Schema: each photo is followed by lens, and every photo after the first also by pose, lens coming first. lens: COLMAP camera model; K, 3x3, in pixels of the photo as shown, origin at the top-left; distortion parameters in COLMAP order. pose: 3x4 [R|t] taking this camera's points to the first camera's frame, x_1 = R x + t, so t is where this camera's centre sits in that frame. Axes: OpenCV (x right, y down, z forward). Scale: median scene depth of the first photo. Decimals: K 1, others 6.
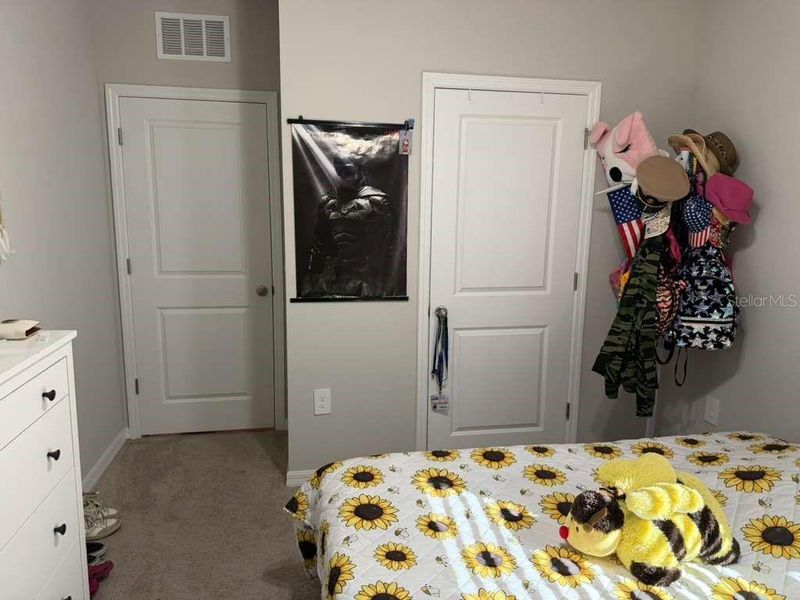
lens RADIAL K [[577.6, 0, 400.0], [0, 577.6, 300.0], [0, 0, 1]] dist [0.003402, -0.000904]
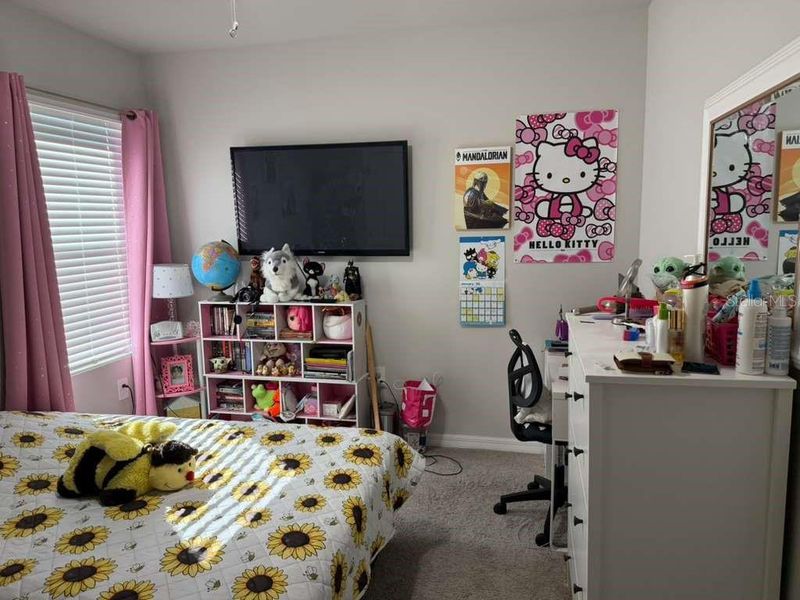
lens RADIAL K [[577.6, 0, 400.0], [0, 577.6, 300.0], [0, 0, 1]] dist [0.003402, -0.000904]
pose [[-0.922708, -0.049770, 0.382273, -0.607495], [0.070795, 0.952889, 0.294942, -0.315765], [-0.378943, 0.299208, -0.875715, 1.771438]]
